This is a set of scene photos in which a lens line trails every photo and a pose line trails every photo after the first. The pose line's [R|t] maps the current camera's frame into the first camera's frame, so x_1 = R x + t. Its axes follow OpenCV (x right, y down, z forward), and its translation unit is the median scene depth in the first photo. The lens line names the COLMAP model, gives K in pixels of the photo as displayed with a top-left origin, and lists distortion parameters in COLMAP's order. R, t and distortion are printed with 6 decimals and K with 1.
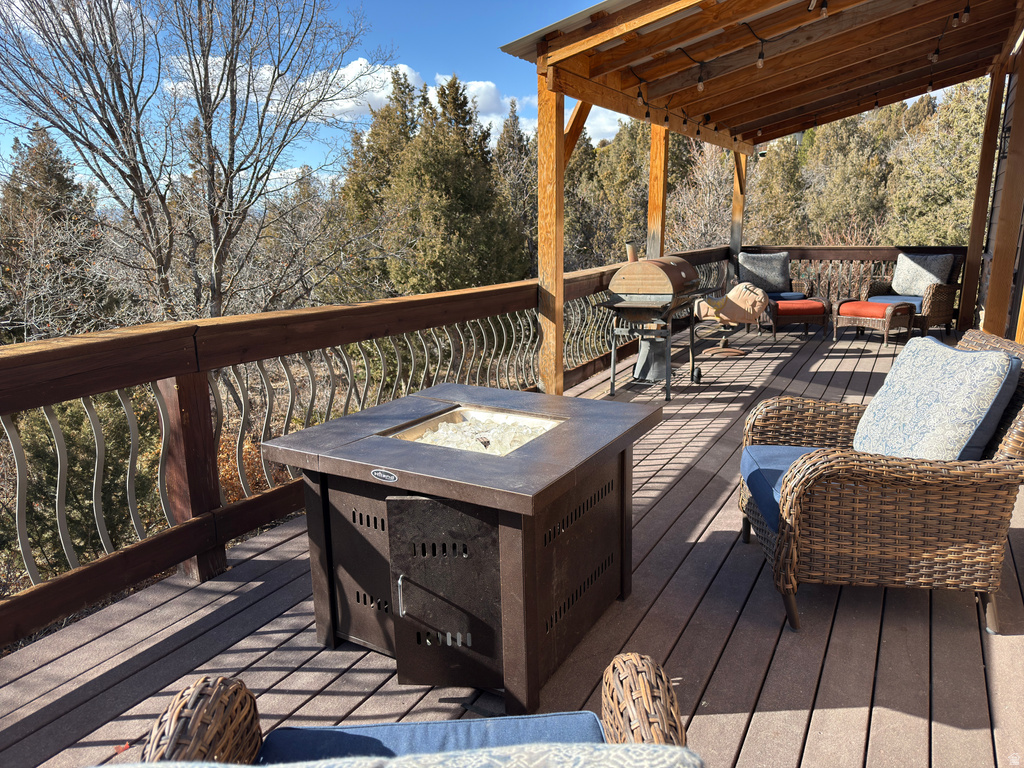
lens RADIAL K [[719.0, 0, 509.1], [0, 719.0, 388.6], [0, 0, 1]] dist [0.062953, -0.095142]
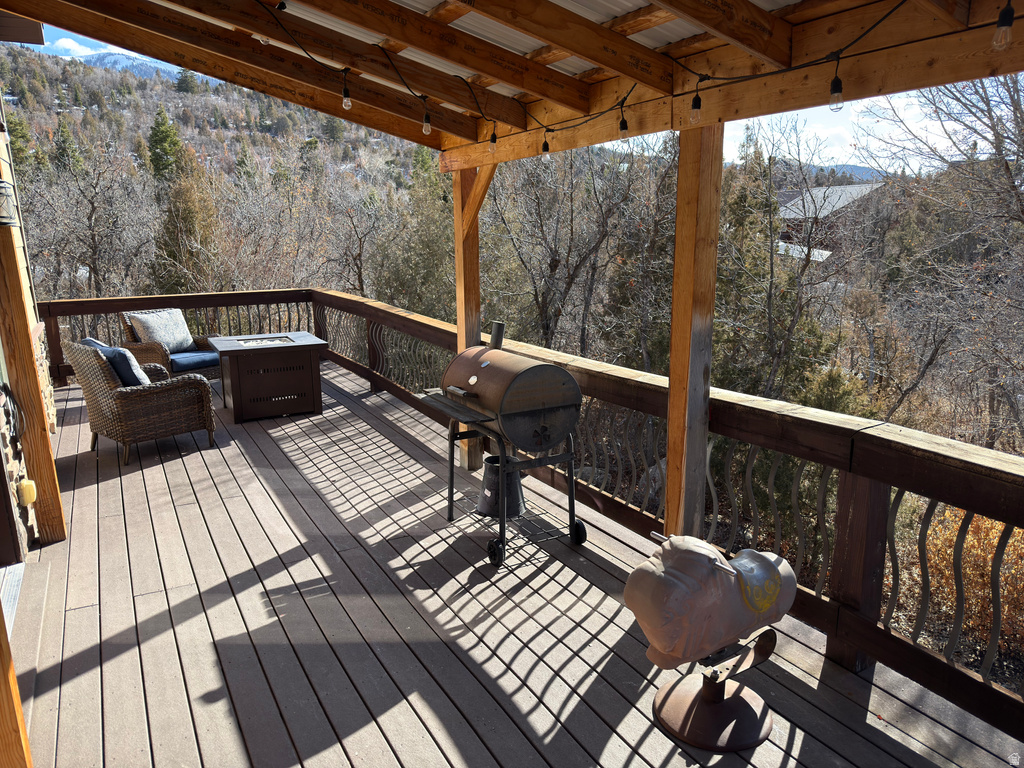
lens RADIAL K [[719.0, 0, 509.1], [0, 719.0, 388.6], [0, 0, 1]] dist [0.062953, -0.095142]
pose [[-0.525571, 0.206944, -0.825196, 0.784121], [-0.171873, 0.924136, 0.341222, -0.385122], [0.833207, 0.321165, -0.450131, 1.319948]]
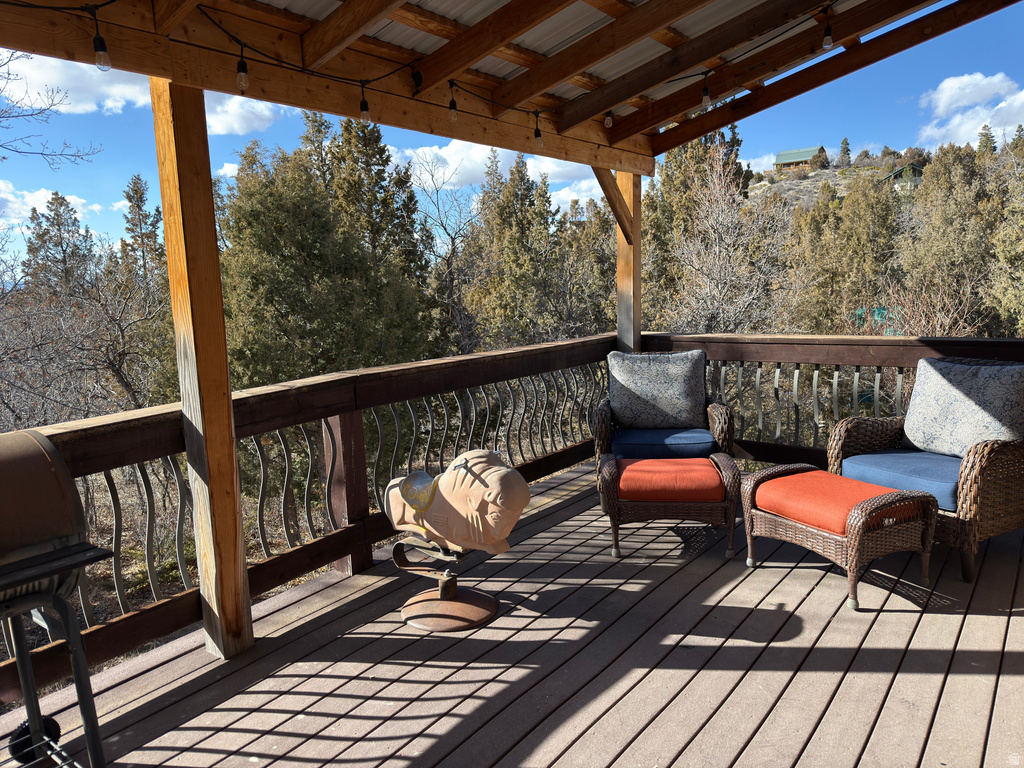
lens RADIAL K [[719.0, 0, 509.1], [0, 719.0, 388.6], [0, 0, 1]] dist [0.062953, -0.095142]
pose [[0.988949, -0.000644, -0.148258, 0.507487], [-0.010534, 0.997158, -0.074600, -0.189128], [0.147884, 0.075337, 0.986131, 0.740878]]
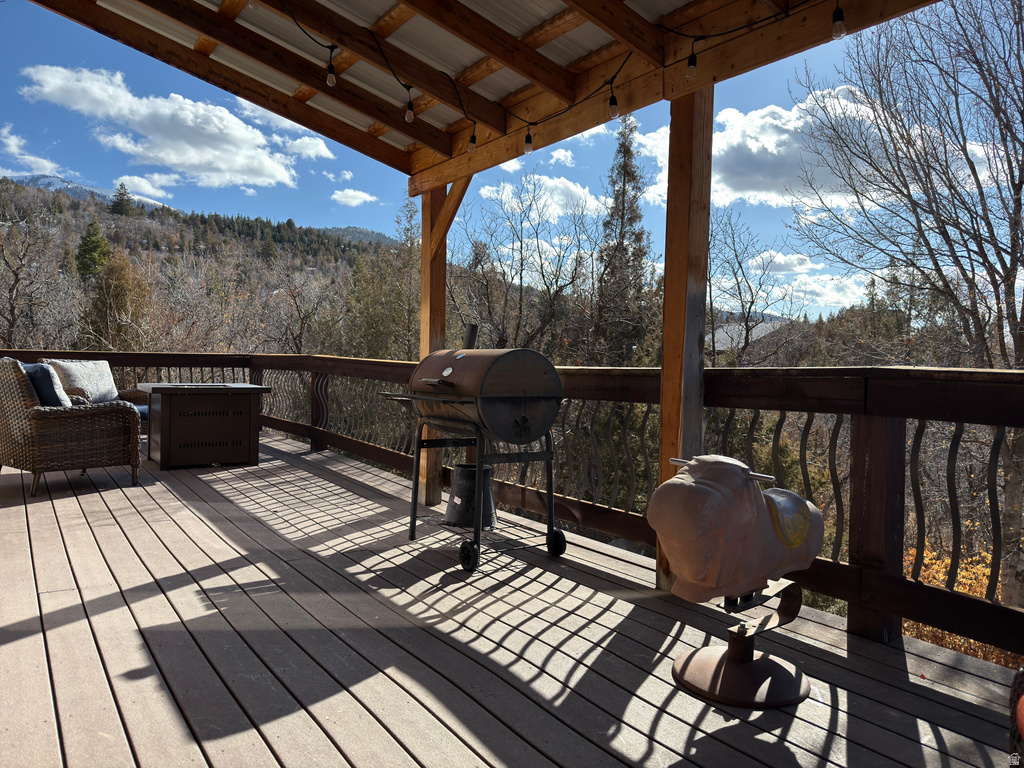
lens RADIAL K [[721.7, 0, 512.0], [0, 721.7, 384.0], [0, 0, 1]] dist [0.052735, -0.077742]
pose [[-0.438406, 0.038333, -0.897959, 0.788851], [-0.216895, 0.965050, 0.147091, -0.250023], [0.872213, 0.259249, -0.414770, 1.301058]]
